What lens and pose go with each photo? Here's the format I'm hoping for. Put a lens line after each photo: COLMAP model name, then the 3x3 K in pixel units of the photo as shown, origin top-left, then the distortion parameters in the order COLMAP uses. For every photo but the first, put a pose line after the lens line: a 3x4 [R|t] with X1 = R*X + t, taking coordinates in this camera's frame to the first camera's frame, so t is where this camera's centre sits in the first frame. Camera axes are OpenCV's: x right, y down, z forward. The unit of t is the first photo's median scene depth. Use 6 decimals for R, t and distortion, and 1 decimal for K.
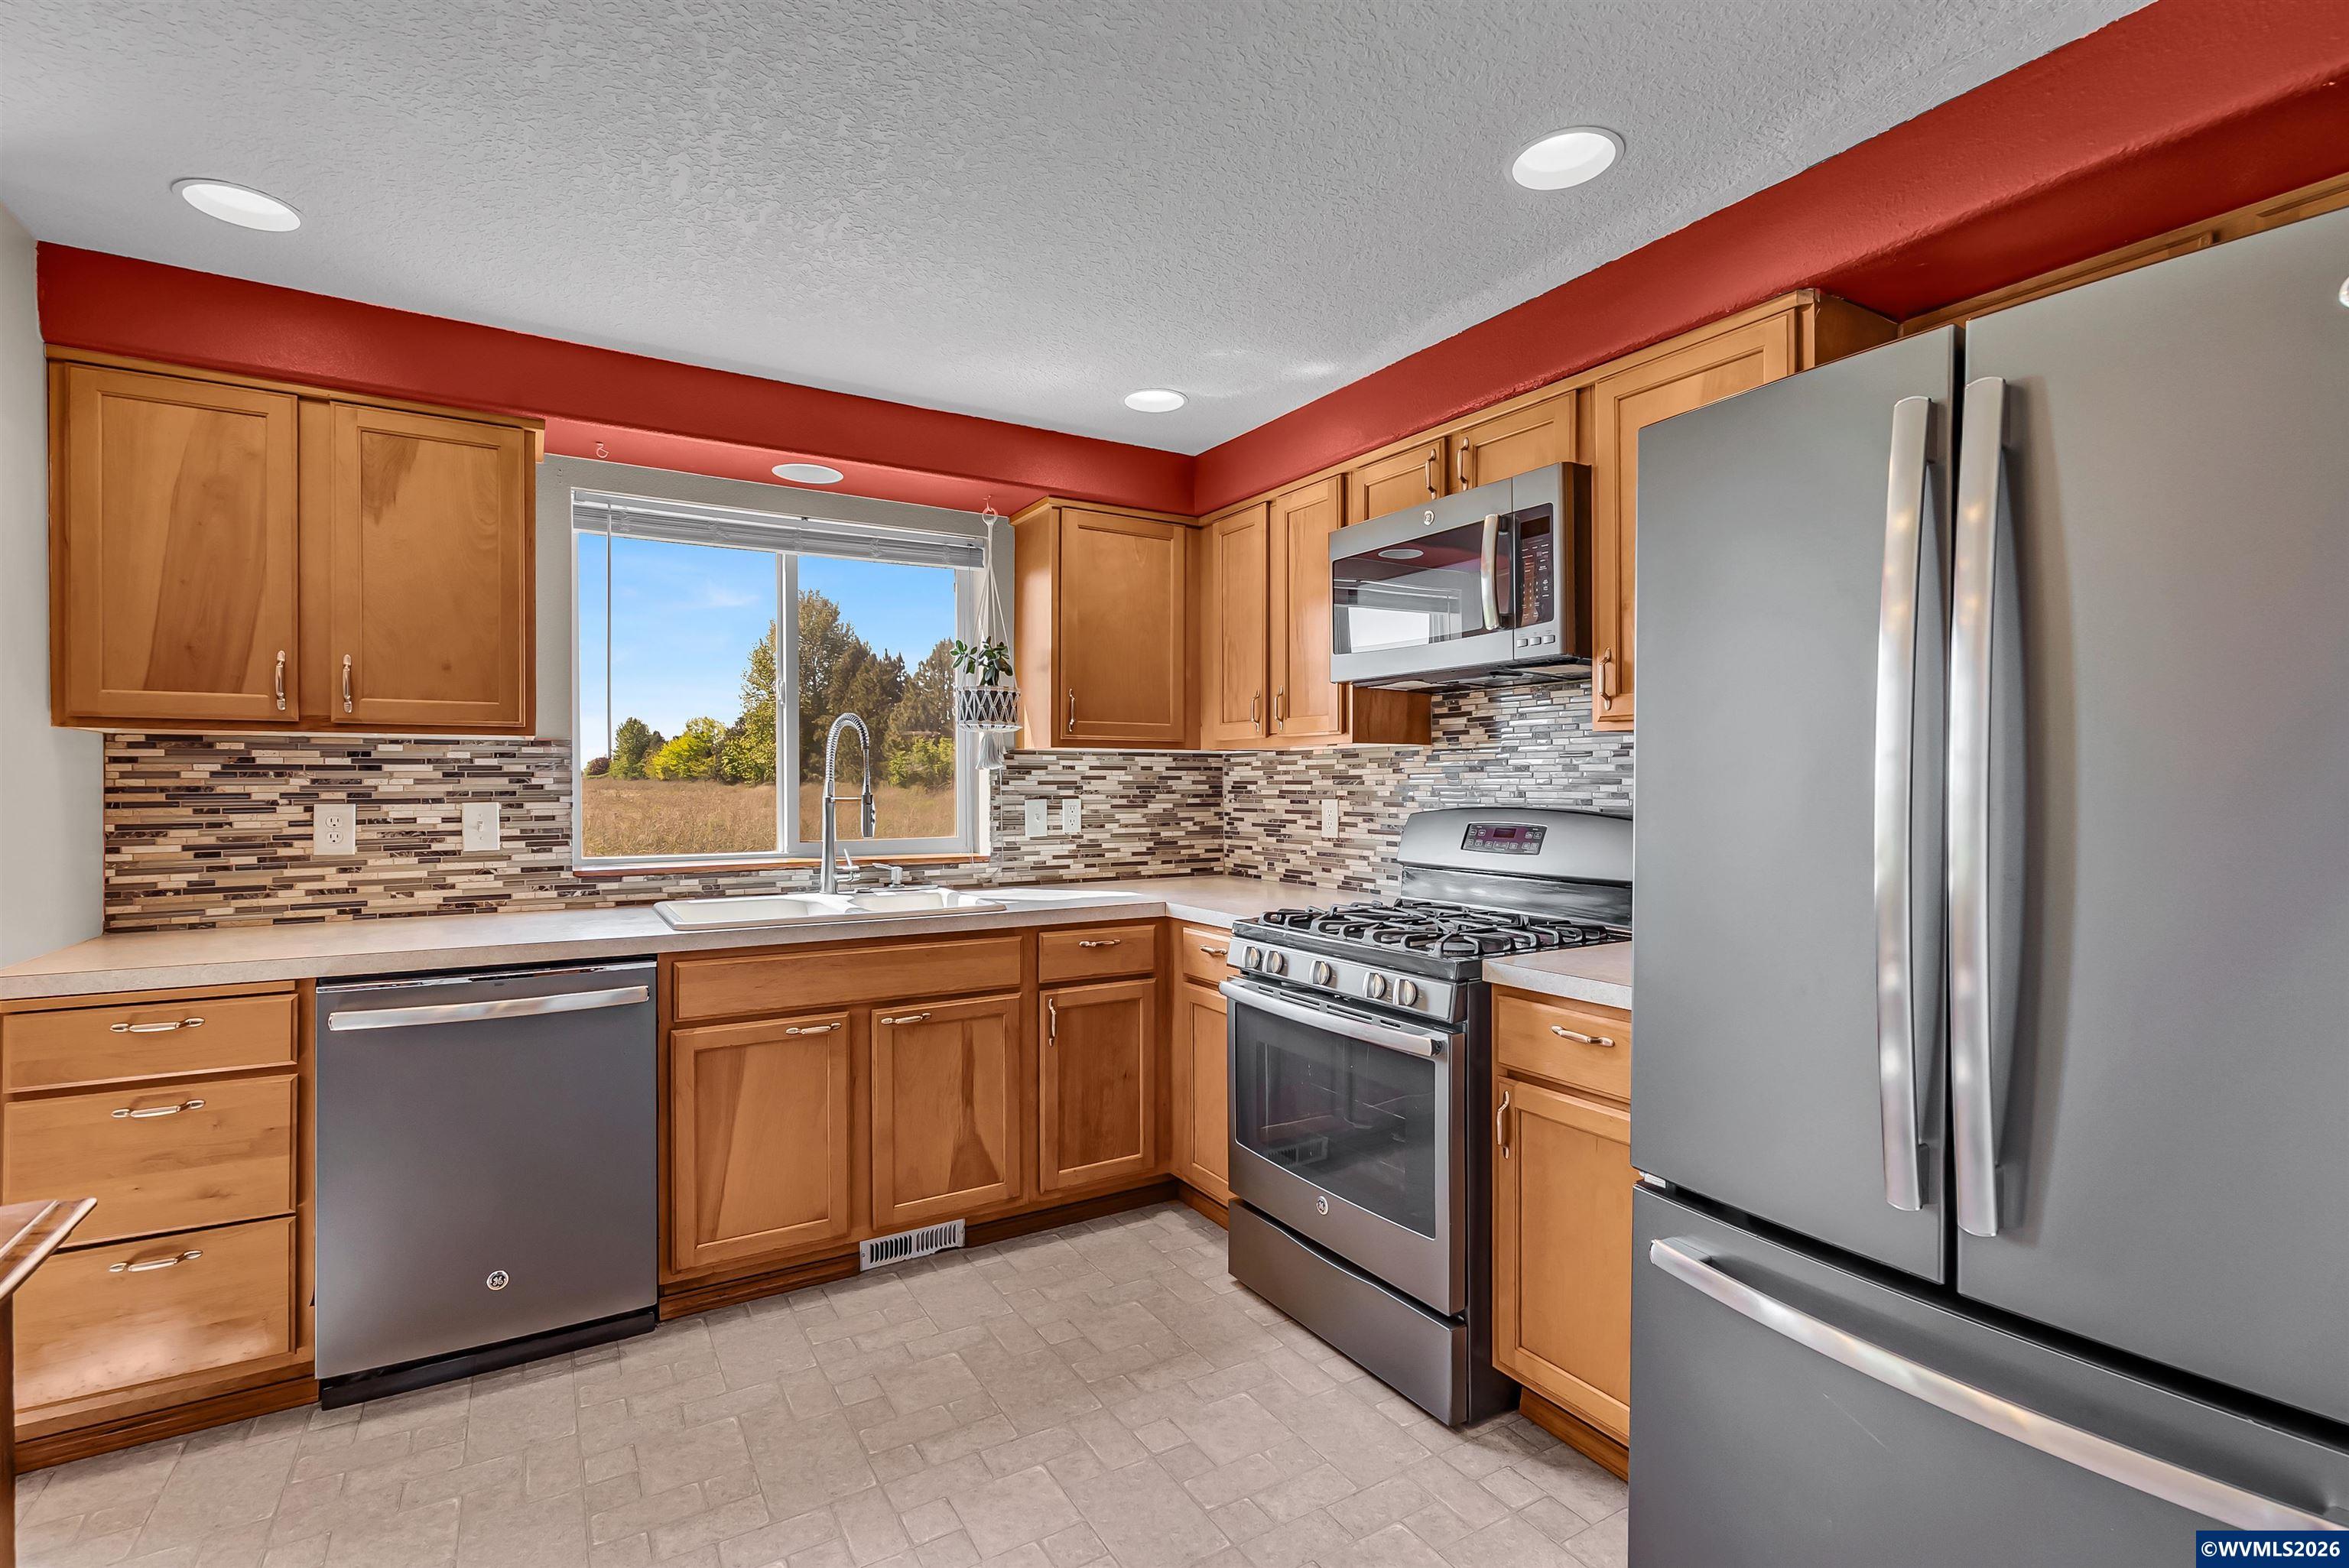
lens RADIAL K [[1083.6, 0, 1173.8], [0, 1083.6, 782.3], [0, 0, 1]] dist [-0.007926, 0.002928]
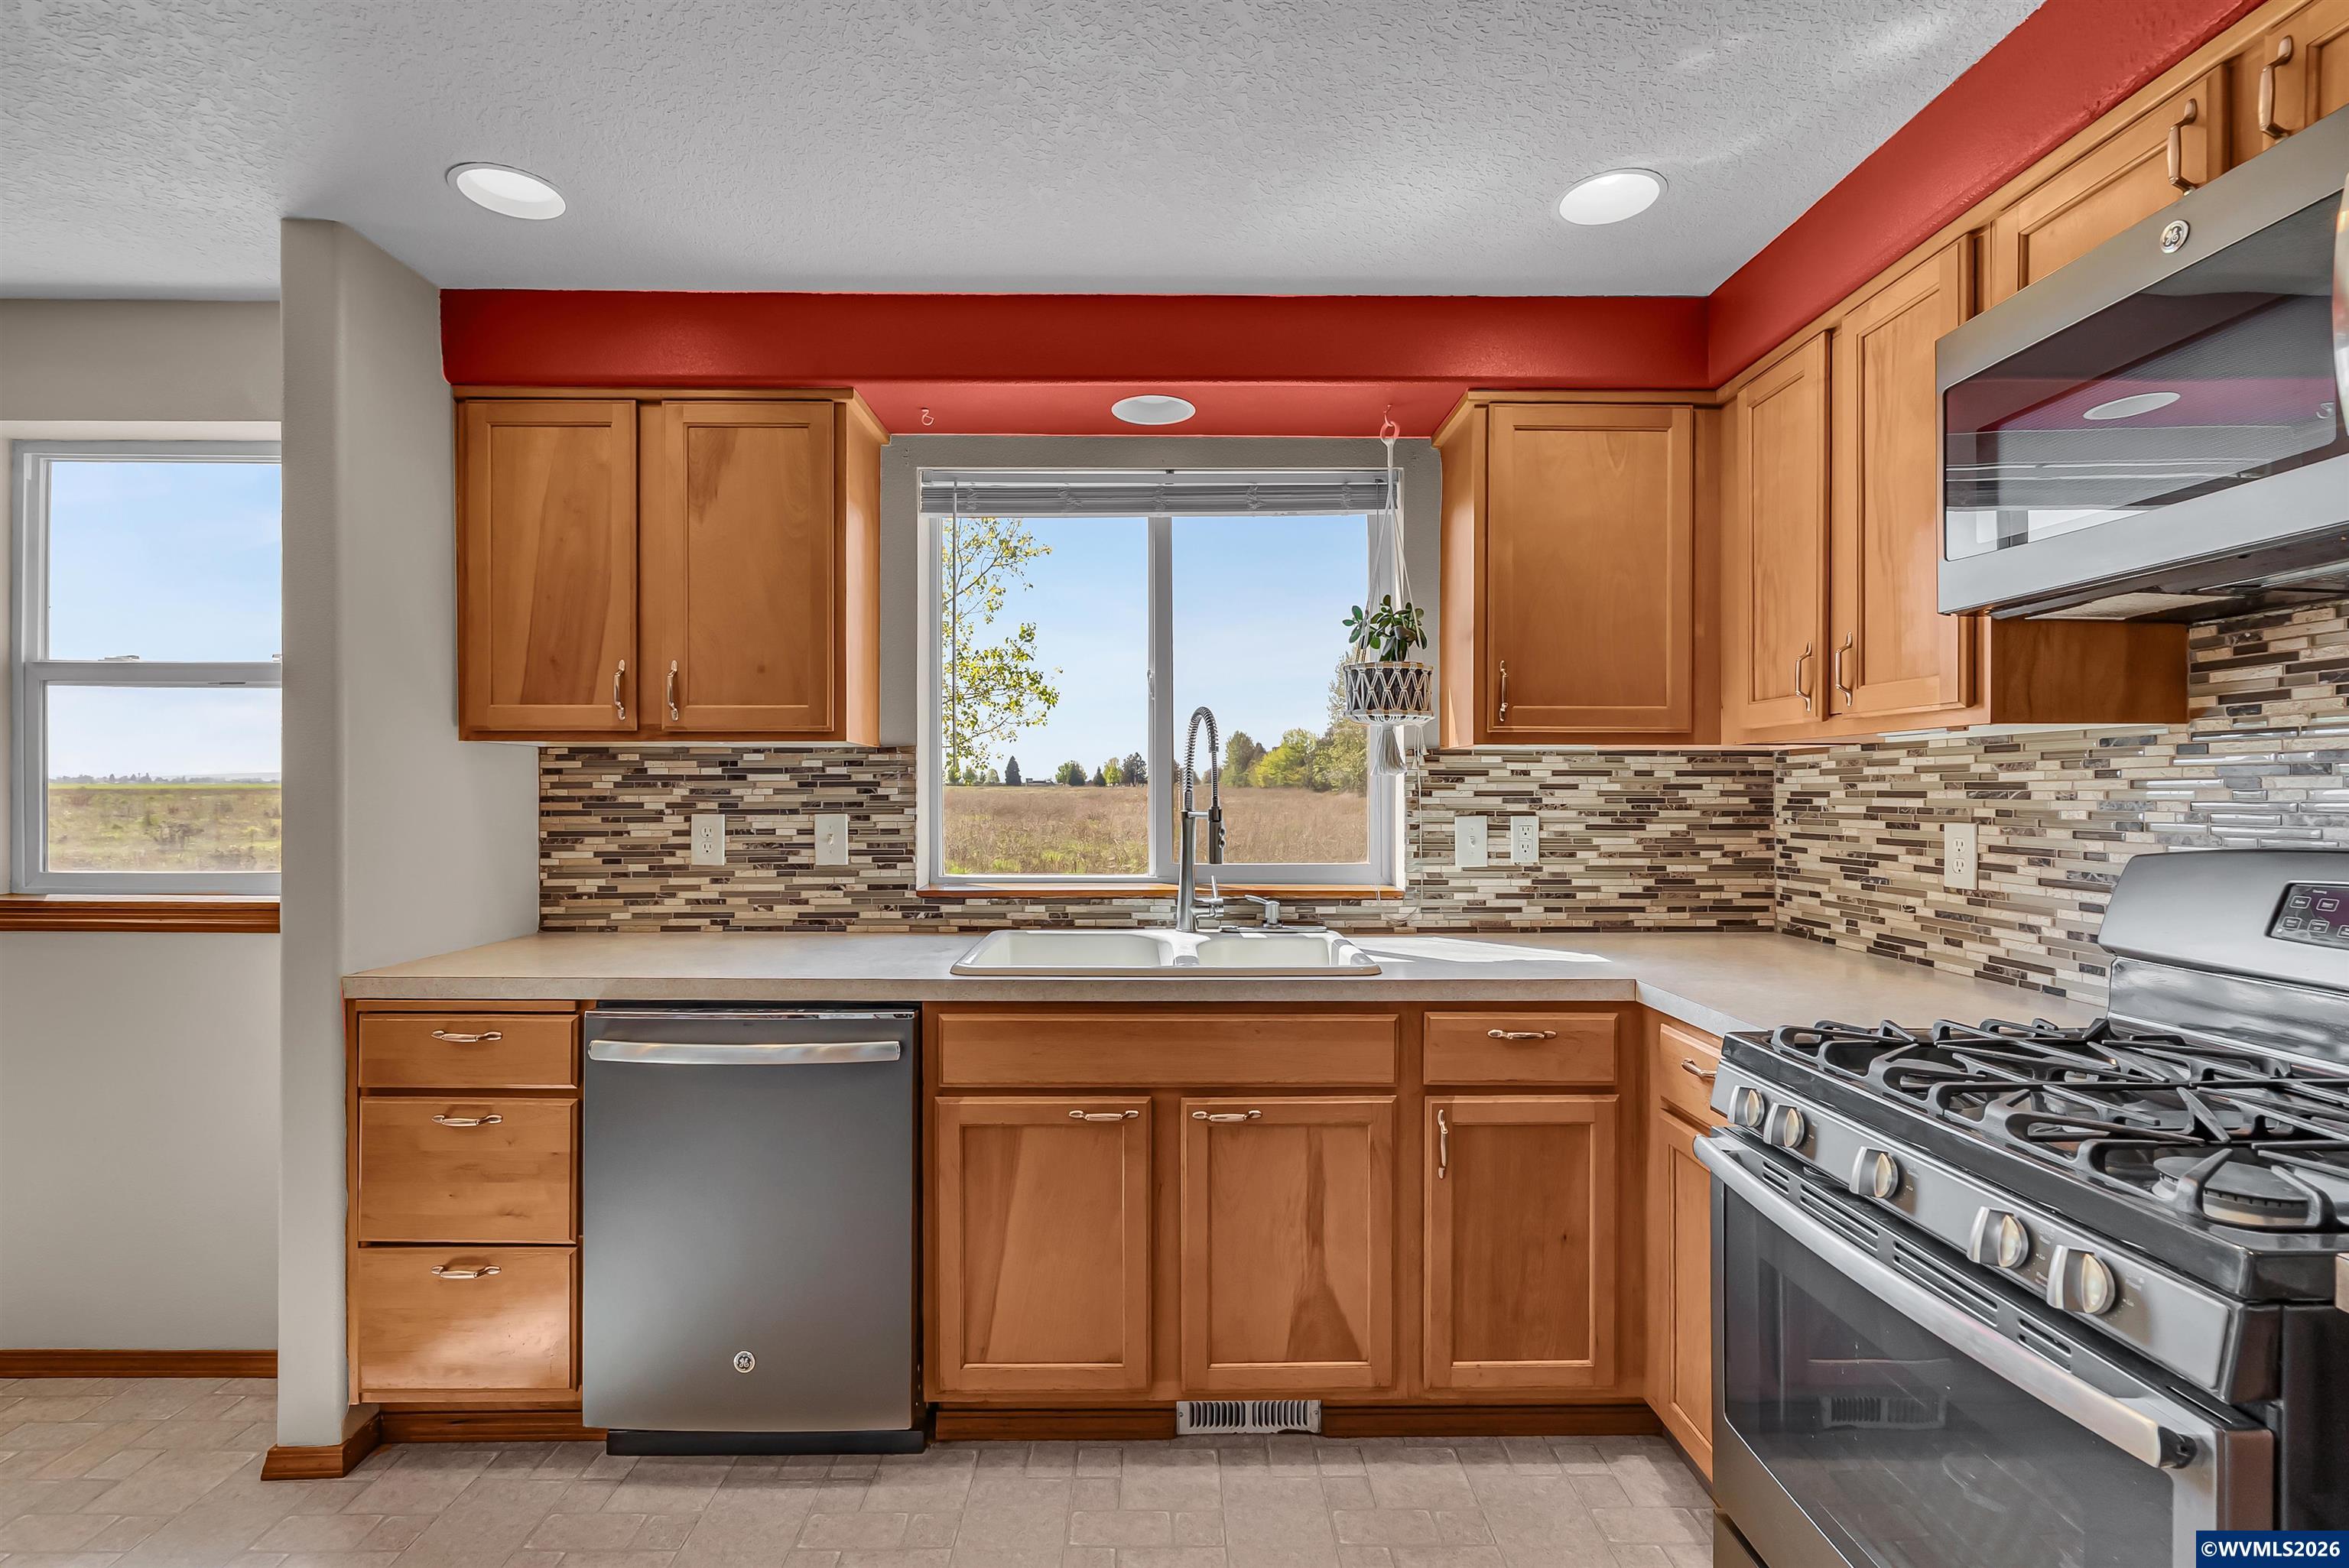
lens RADIAL K [[1083.6, 0, 1162.2], [0, 1083.6, 794.4], [0, 0, 1]] dist [-0.007926, 0.002928]
pose [[0.858020, 0.003027, -0.513608, 0.087644], [-0.000916, 0.999990, 0.004363, -0.002687], [0.513616, -0.003273, 0.858014, 0.326757]]
